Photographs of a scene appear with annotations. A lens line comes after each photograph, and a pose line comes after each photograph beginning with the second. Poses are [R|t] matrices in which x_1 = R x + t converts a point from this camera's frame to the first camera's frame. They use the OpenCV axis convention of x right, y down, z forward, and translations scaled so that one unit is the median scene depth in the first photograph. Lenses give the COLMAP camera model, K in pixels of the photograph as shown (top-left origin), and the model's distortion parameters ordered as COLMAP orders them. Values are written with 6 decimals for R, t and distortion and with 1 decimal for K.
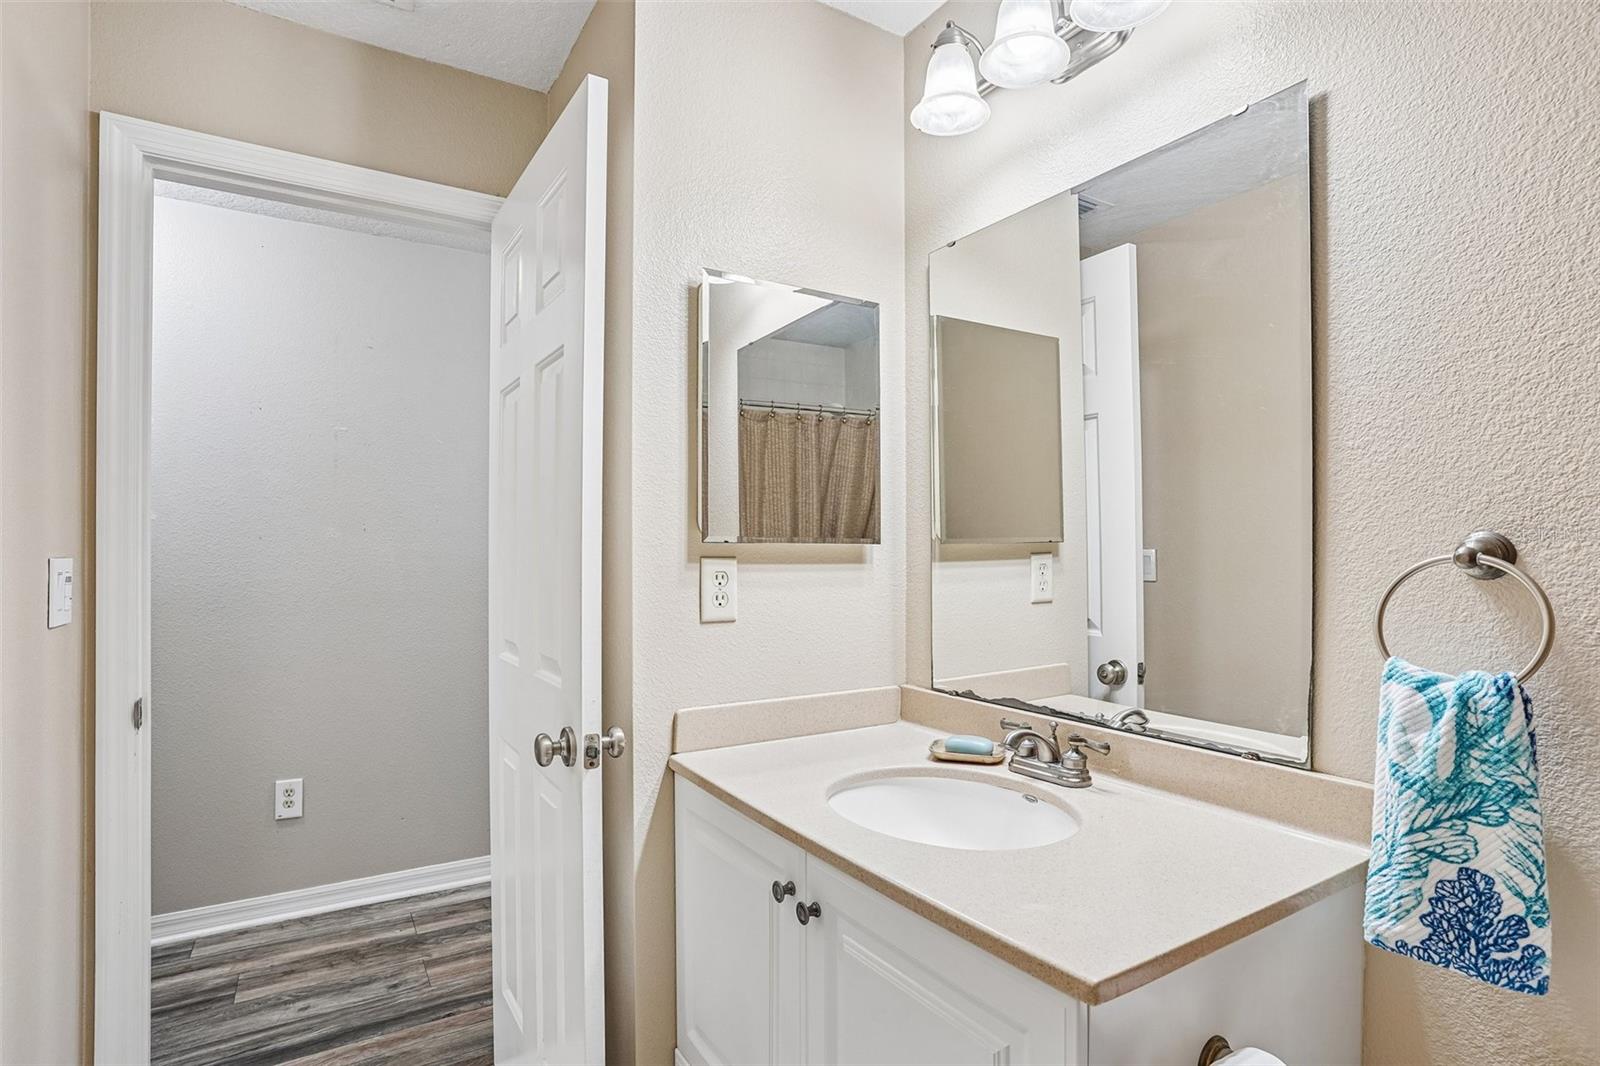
lens RADIAL K [[789.1, 0, 798.2], [0, 789.1, 538.1], [0, 0, 1]] dist [-0.046851, 0.013632]
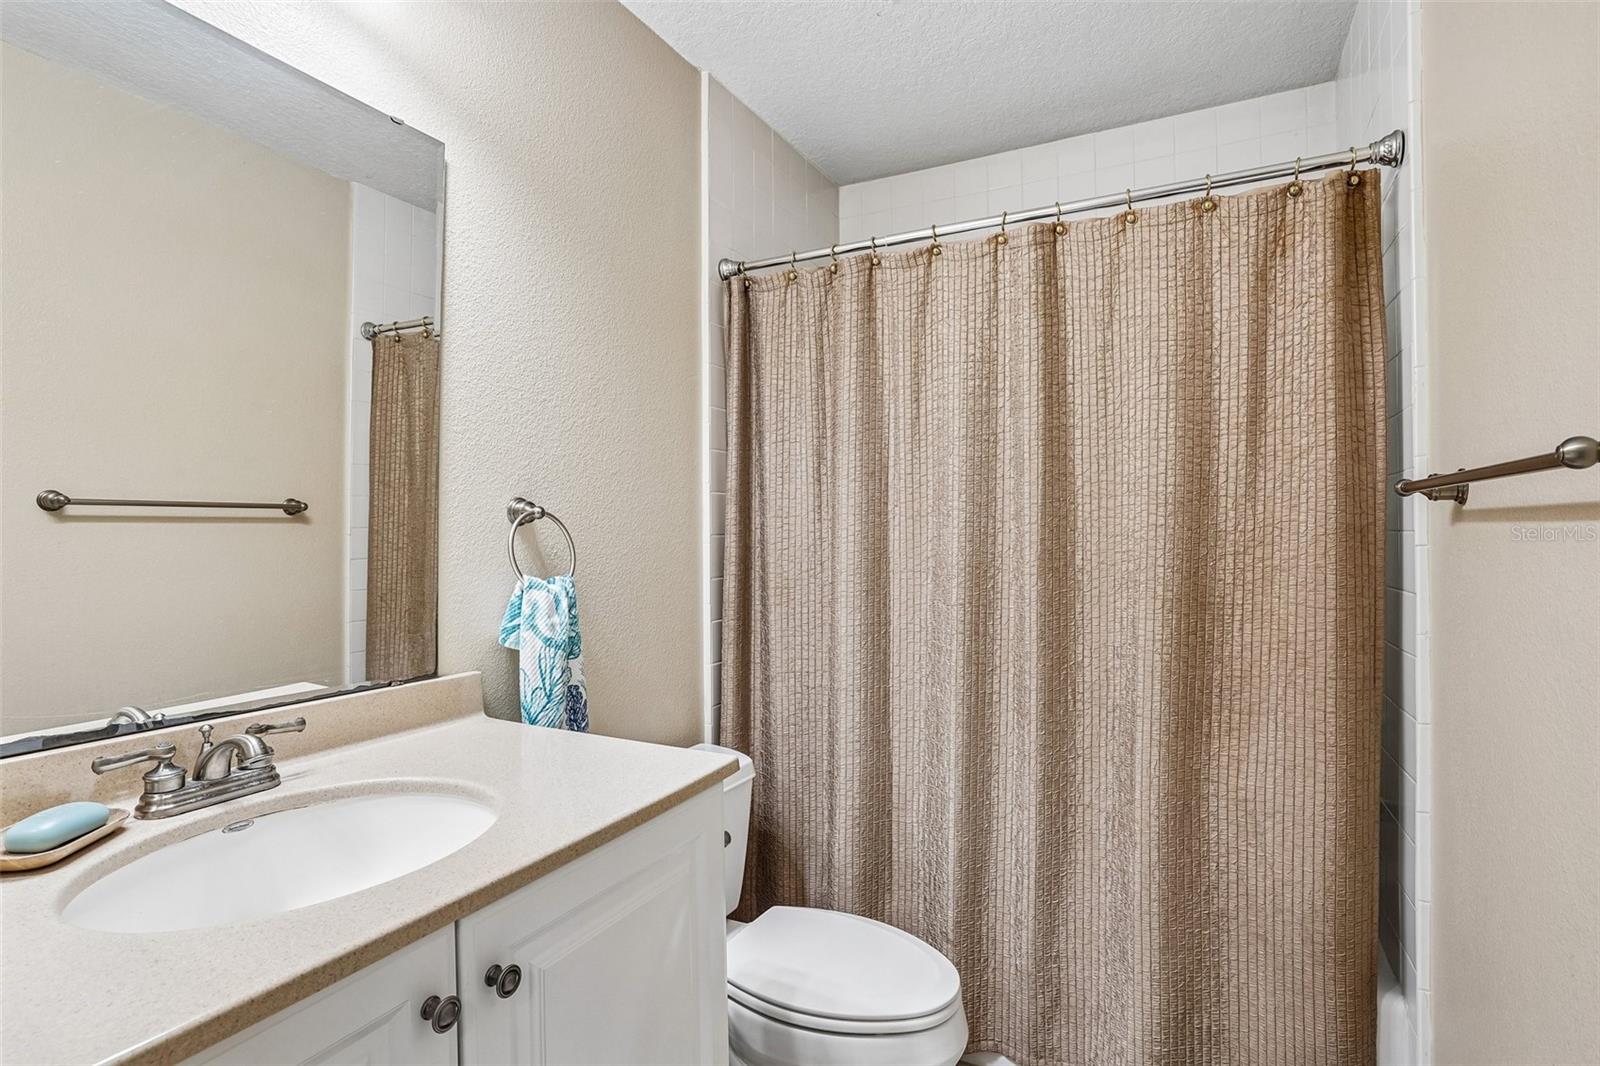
lens RADIAL K [[789.1, 0, 795.1], [0, 789.1, 530.4], [0, 0, 1]] dist [-0.046851, 0.013632]
pose [[-0.510920, 0.008346, 0.859588, -0.703721], [-0.011223, 0.999803, -0.016378, 0.067578], [-0.859555, -0.018015, -0.510725, 1.079162]]
